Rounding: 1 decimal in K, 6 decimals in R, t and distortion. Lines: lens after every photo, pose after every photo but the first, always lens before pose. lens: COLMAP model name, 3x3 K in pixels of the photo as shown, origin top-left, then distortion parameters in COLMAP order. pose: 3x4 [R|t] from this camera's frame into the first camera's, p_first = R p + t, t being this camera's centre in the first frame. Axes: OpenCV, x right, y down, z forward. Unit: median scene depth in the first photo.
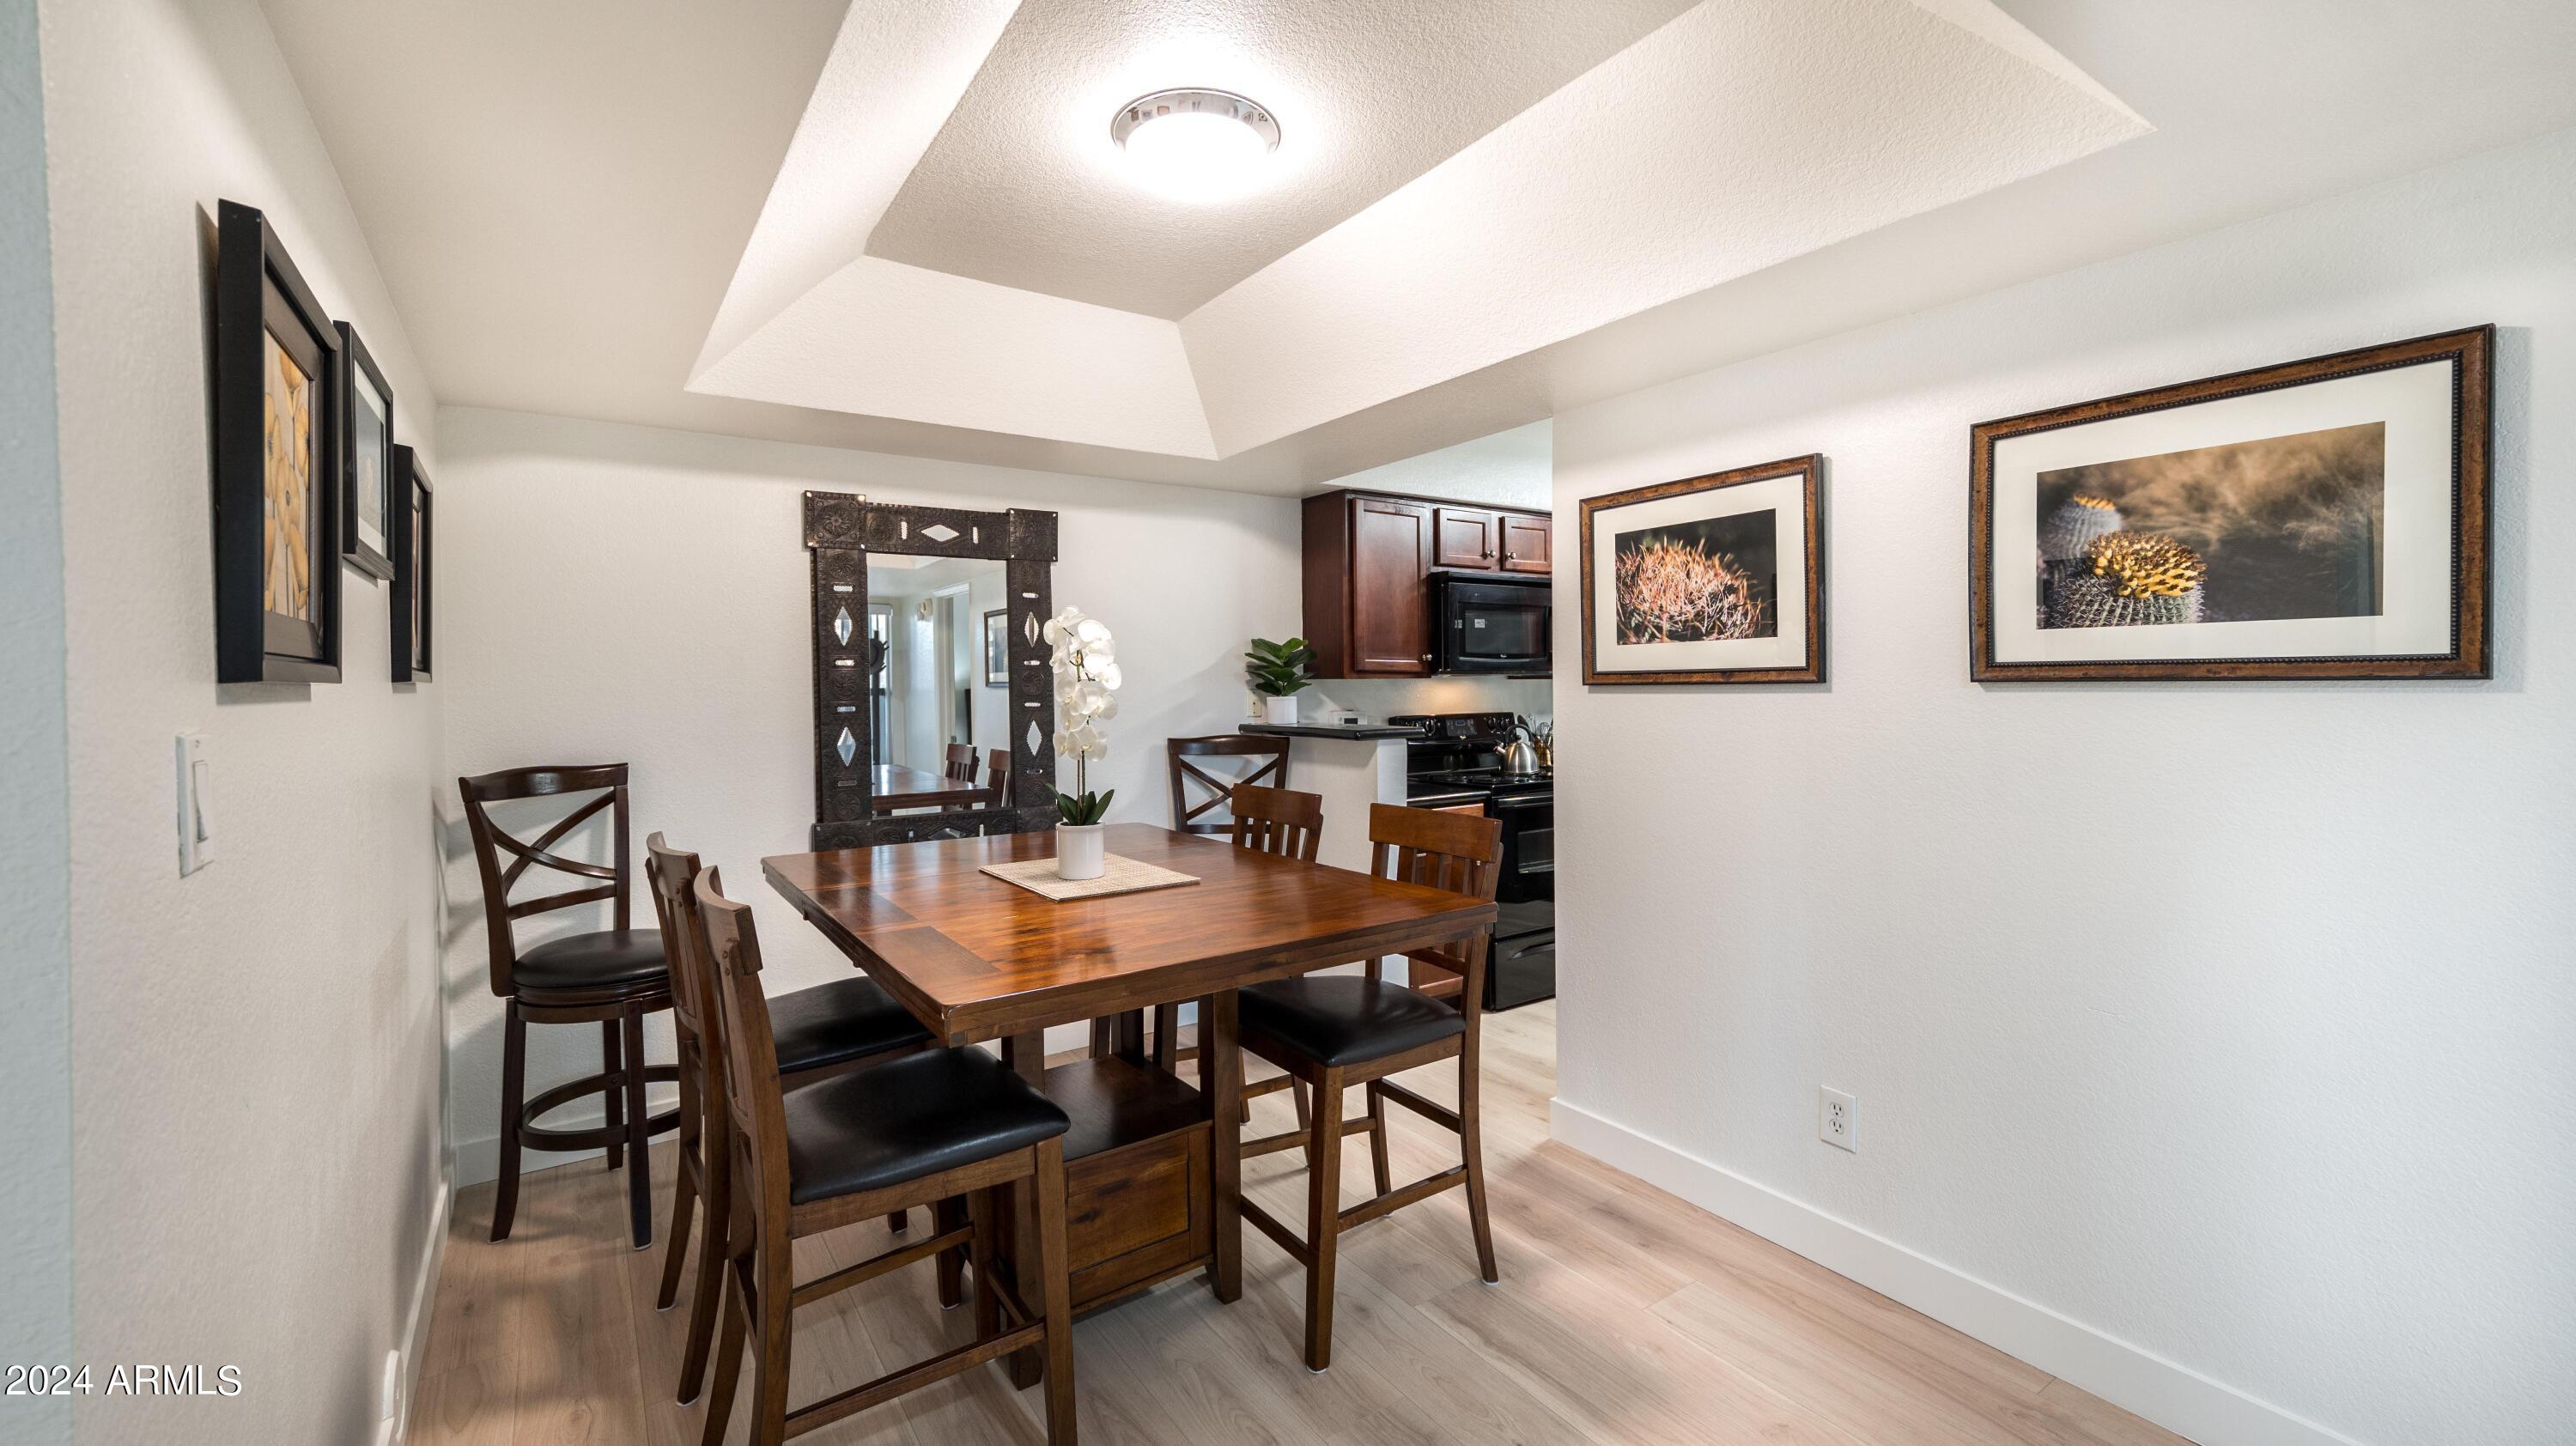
lens RADIAL K [[1048.7, 0, 1264.3], [0, 1048.7, 715.4], [0, 0, 1]] dist [0.000854, 0.000011]
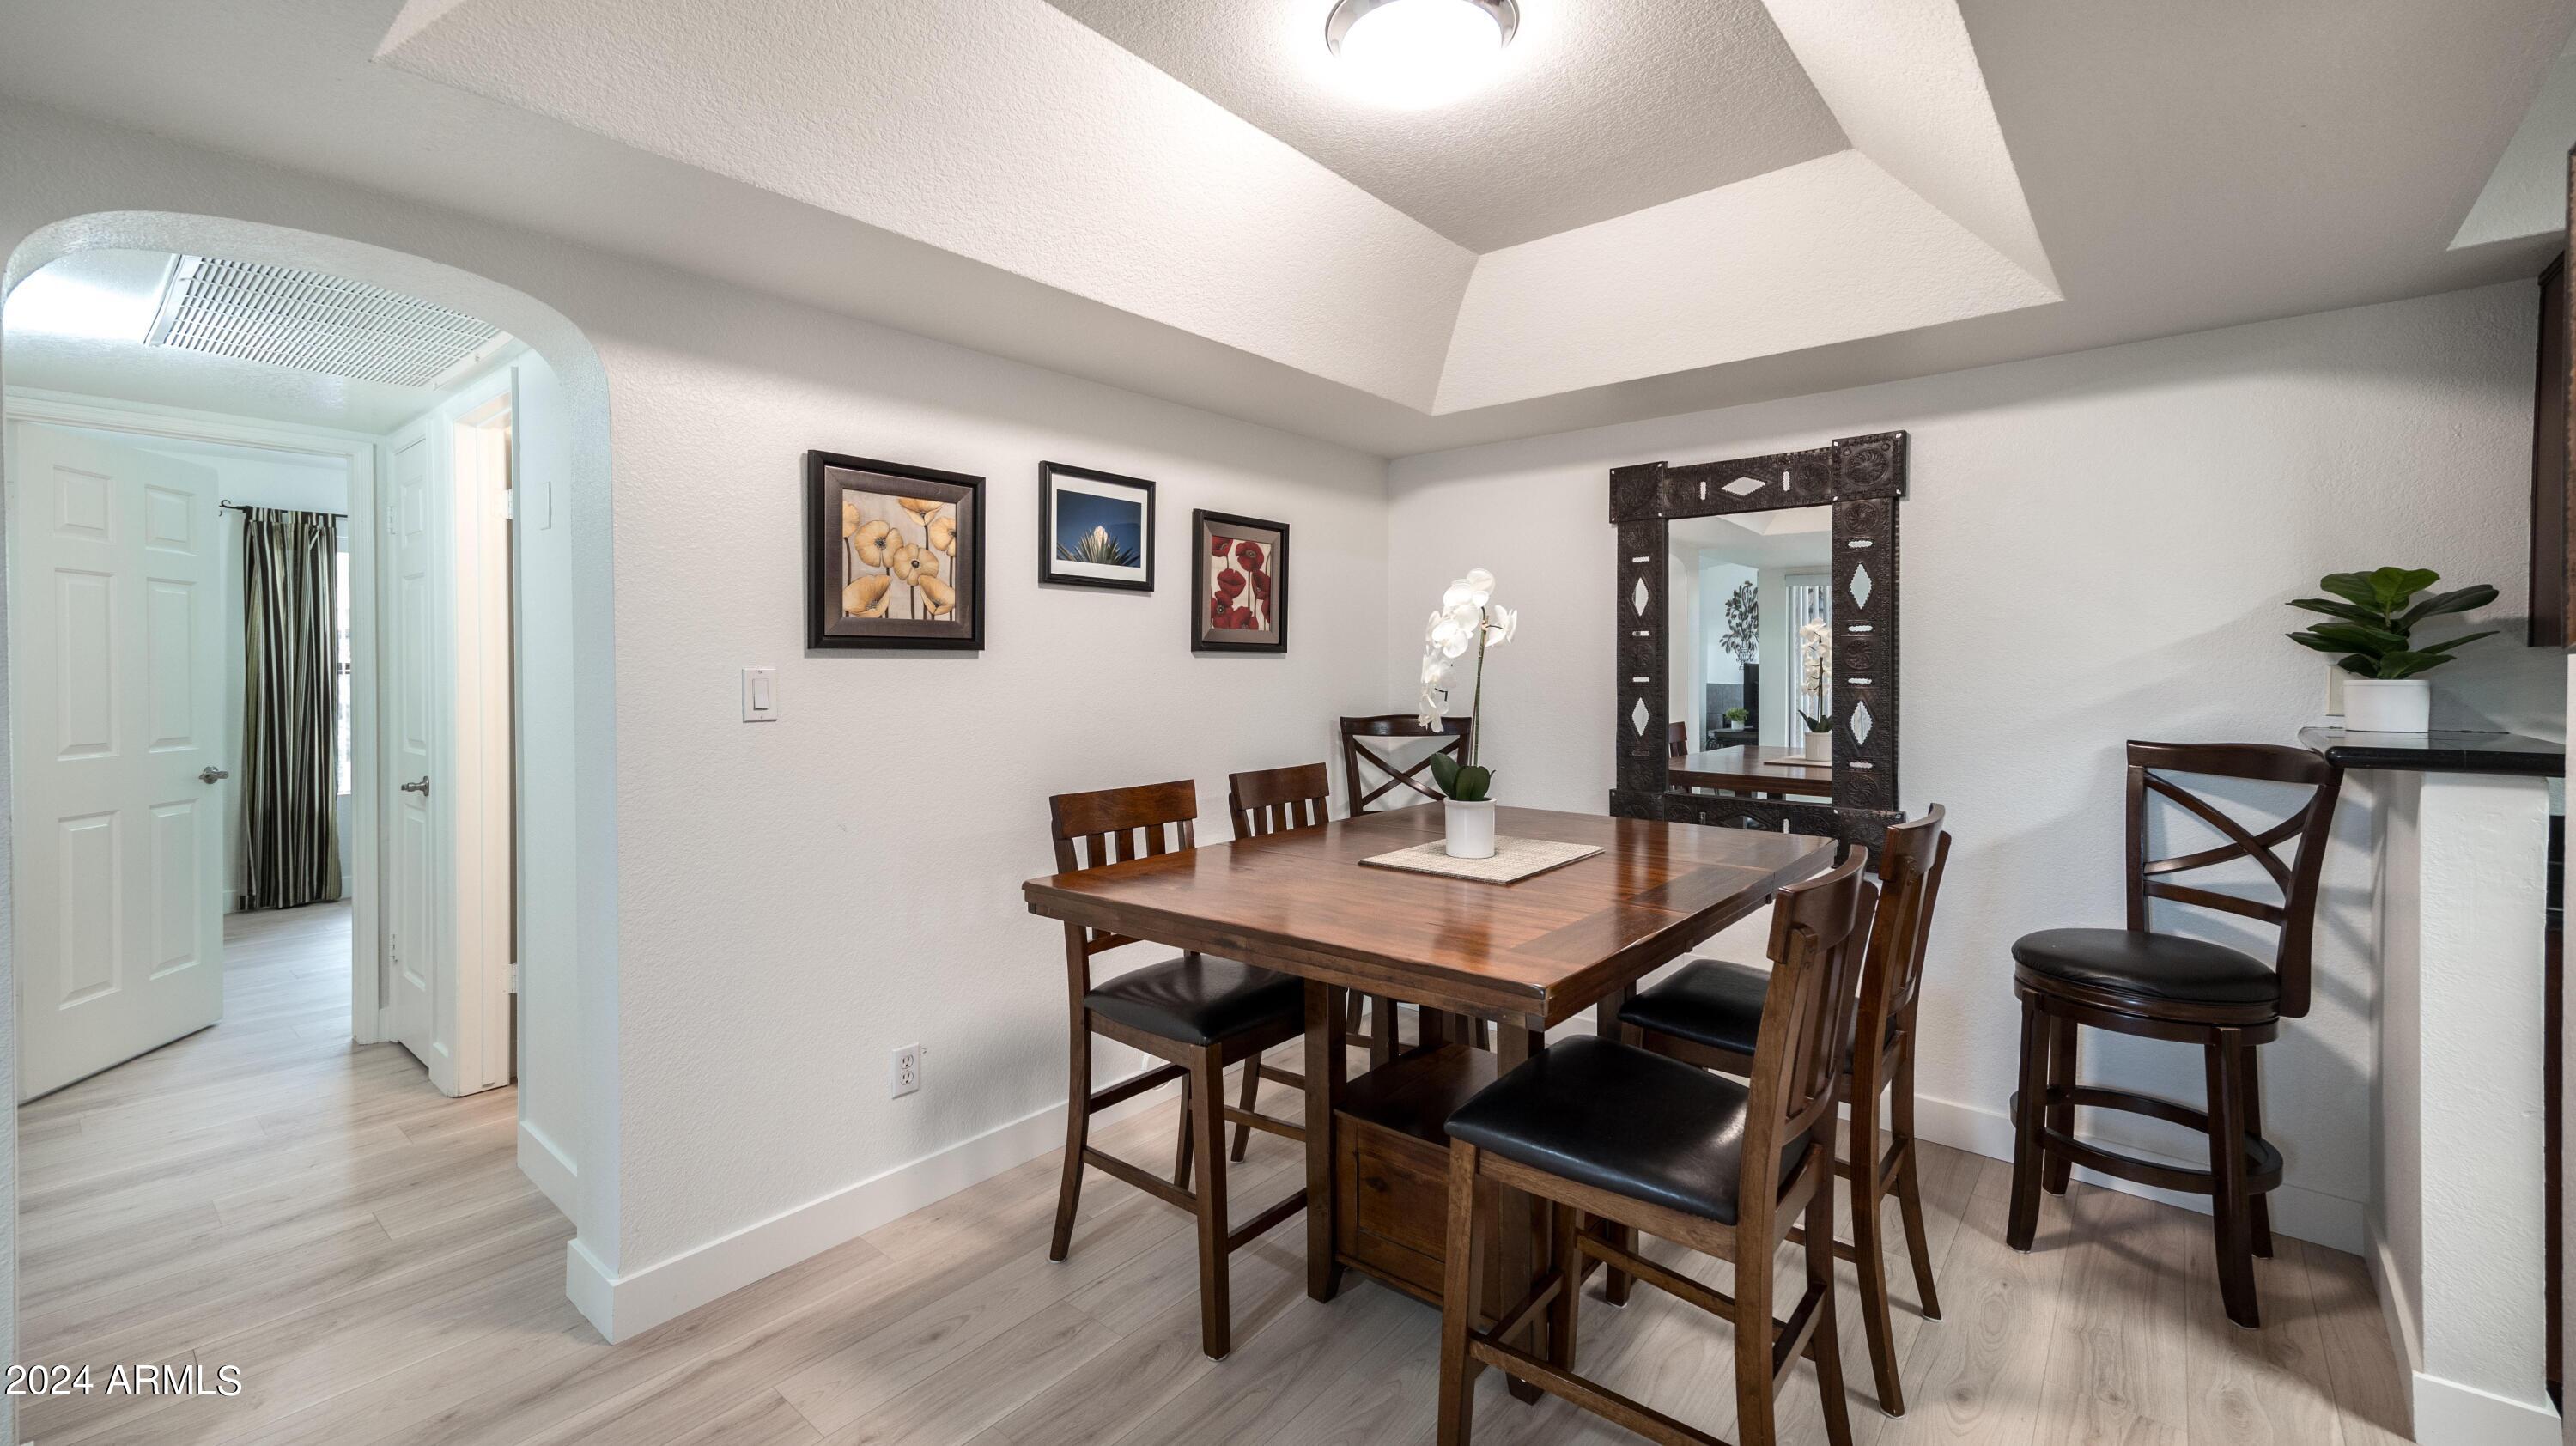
lens RADIAL K [[1048.7, 0, 1264.3], [0, 1048.7, 715.4], [0, 0, 1]] dist [0.000854, 0.000011]
pose [[0.258613, 0.060321, -0.964096, 0.468202], [-0.026647, 0.998114, 0.055301, -0.017763], [0.965613, 0.011388, 0.259733, 0.381807]]
